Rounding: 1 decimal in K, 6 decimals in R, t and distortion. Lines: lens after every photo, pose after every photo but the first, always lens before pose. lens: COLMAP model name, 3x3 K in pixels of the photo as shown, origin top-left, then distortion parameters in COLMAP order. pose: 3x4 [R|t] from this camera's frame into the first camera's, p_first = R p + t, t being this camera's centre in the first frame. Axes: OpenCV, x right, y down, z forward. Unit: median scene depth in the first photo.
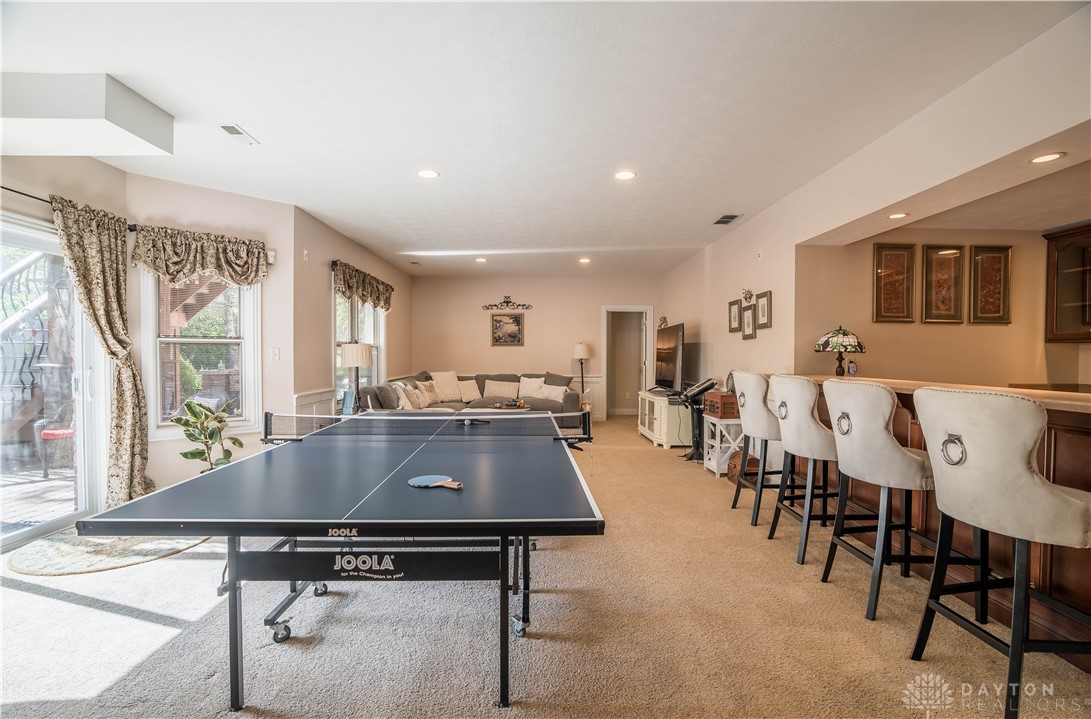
lens RADIAL K [[508.9, 0, 545.0], [0, 508.9, 361.1], [0, 0, 1]] dist [-0.031627, 0.010209]
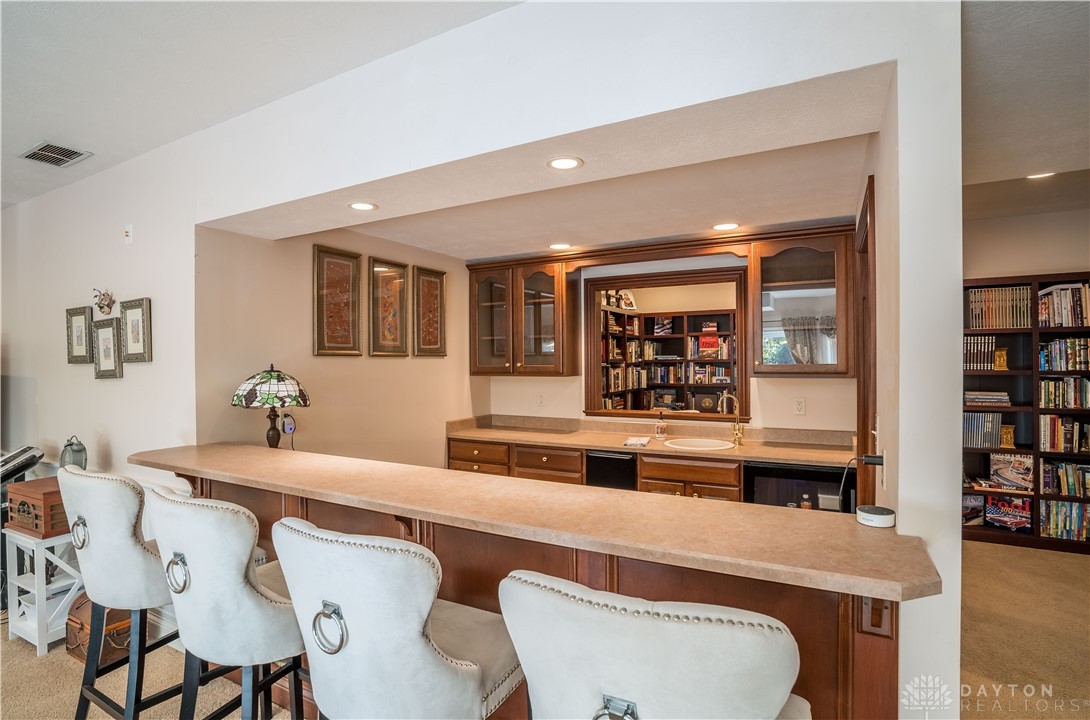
lens RADIAL K [[539.2, 0, 539.3], [0, 539.2, 354.6], [0, 0, 1]] dist [-0.021466, 0.004494]
pose [[0.506404, -0.005198, 0.862281, 0.164294], [0.025703, 0.999628, -0.009069, -0.064437], [-0.861913, 0.026755, 0.506349, 0.347657]]
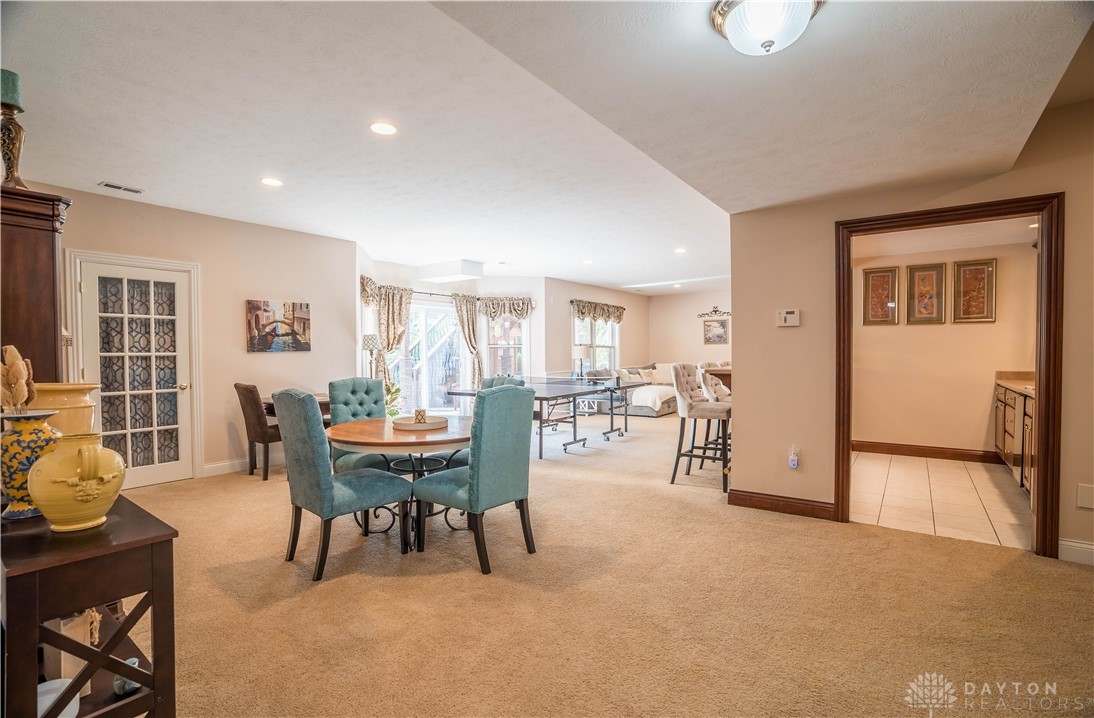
lens RADIAL K [[507.4, 0, 547.1], [0, 507.4, 355.7], [0, 0, 1]] dist [0.015353, 0.001391]
pose [[0.801977, -0.004834, -0.597336, 0.797429], [0.001176, 0.999978, -0.006514, 0.015051], [0.597354, 0.004522, 0.801965, -0.670931]]
